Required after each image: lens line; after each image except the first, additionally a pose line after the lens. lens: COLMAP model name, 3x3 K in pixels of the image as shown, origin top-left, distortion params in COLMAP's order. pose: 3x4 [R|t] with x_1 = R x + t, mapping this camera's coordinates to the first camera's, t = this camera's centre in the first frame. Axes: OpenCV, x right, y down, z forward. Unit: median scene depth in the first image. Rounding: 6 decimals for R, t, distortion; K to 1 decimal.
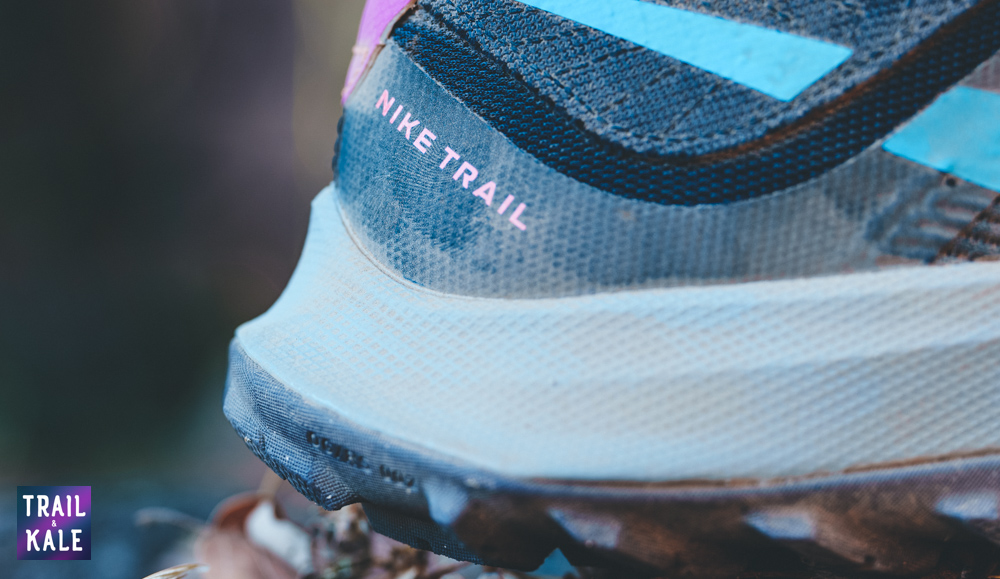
lens RADIAL K [[3127.0, 0, 495.5], [0, 3127.0, 278.7], [0, 0, 1]] dist [0.136006, 0.000000]
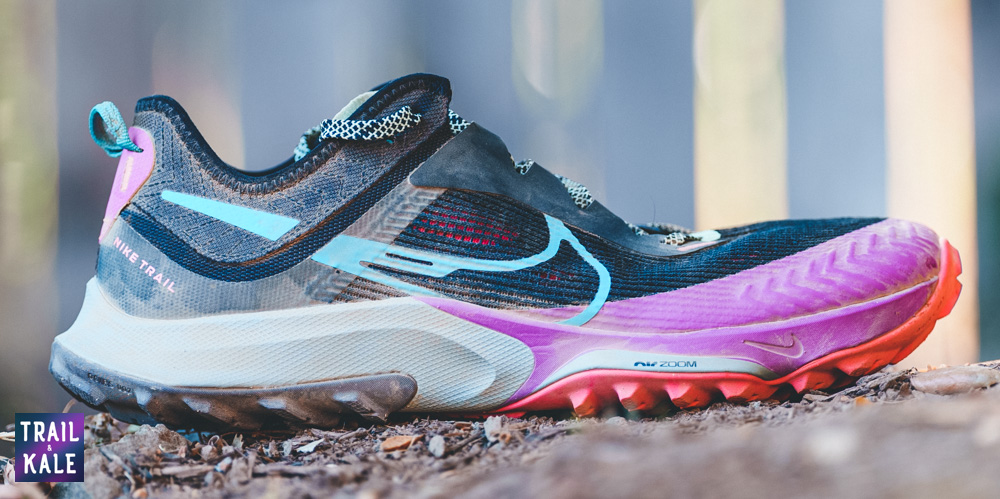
lens RADIAL K [[5487.7, 0, 498.2], [0, 5487.7, 245.2], [0, 0, 1]] dist [-0.297603, 0.000000]
pose [[0.998977, -0.007759, 0.044562, 0.075430], [0.010112, 0.998553, -0.052820, 0.185667], [-0.044087, 0.053217, 0.997609, -3.483086]]
